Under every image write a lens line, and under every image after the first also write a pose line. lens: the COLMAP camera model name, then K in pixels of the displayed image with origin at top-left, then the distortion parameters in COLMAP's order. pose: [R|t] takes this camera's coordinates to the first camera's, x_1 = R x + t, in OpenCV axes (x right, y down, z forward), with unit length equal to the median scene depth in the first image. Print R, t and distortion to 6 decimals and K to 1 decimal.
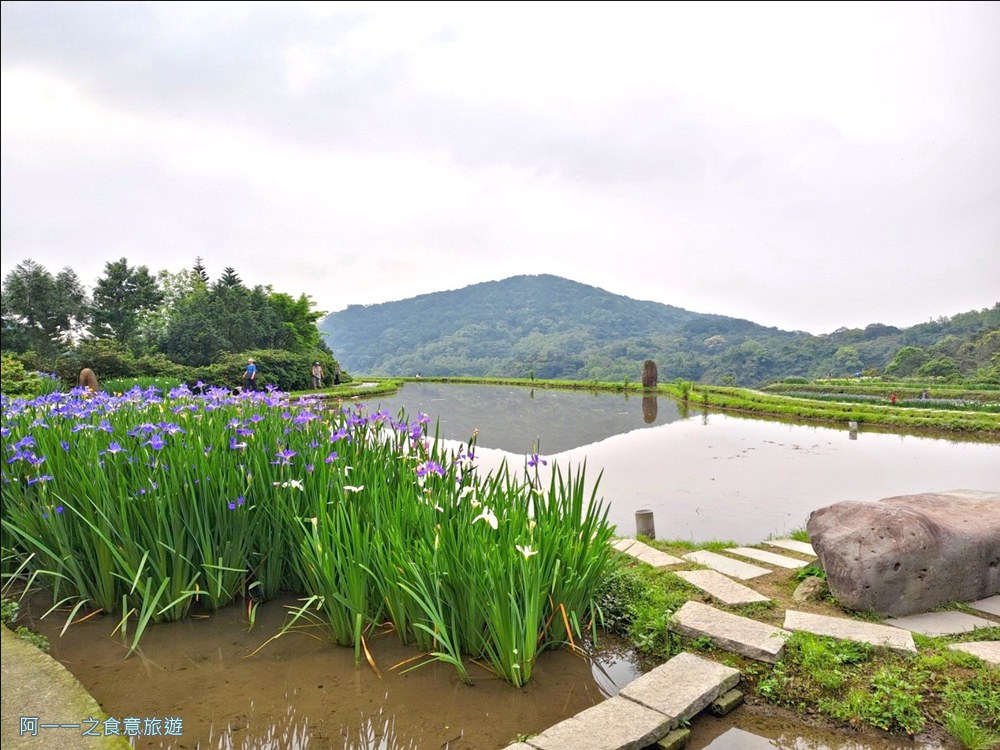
lens RADIAL K [[685.9, 0, 501.8], [0, 685.9, 375.8], [0, 0, 1]] dist [0.046840, -0.046578]
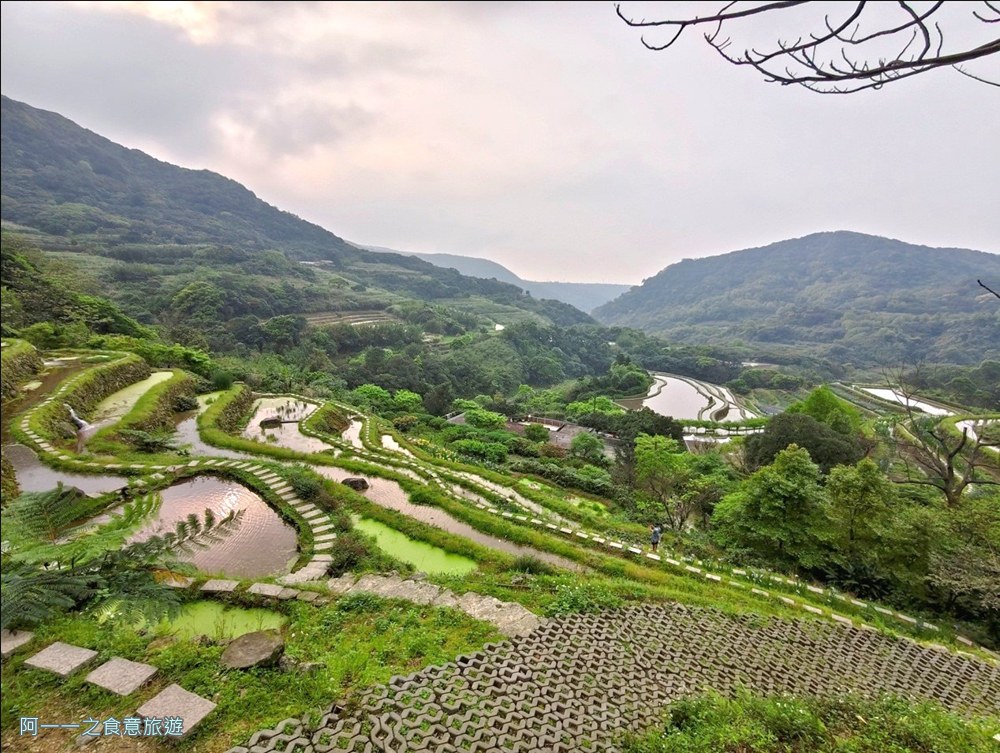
lens RADIAL K [[456.1, 0, 499.6], [0, 456.1, 372.9], [0, 0, 1]] dist [-0.046861, 0.026667]
pose [[0.824908, 0.123260, -0.551664, 0.179004], [-0.021172, 0.981989, 0.187750, -0.187456], [0.564870, -0.143196, 0.812660, -0.603525]]
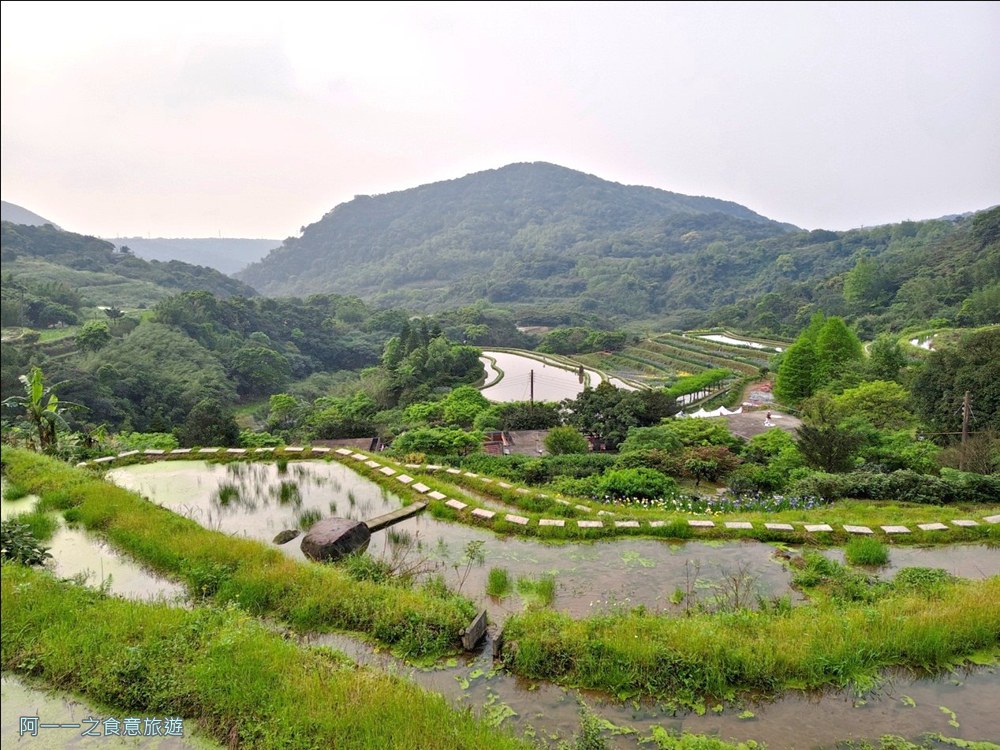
lens RADIAL K [[685.9, 0, 502.6], [0, 685.9, 371.5], [0, 0, 1]] dist [0.046840, -0.046578]
pose [[0.999874, -0.013194, 0.008873, -0.050022], [0.011368, 0.983373, 0.181239, -0.149462], [-0.011116, -0.181115, 0.983399, -0.564612]]
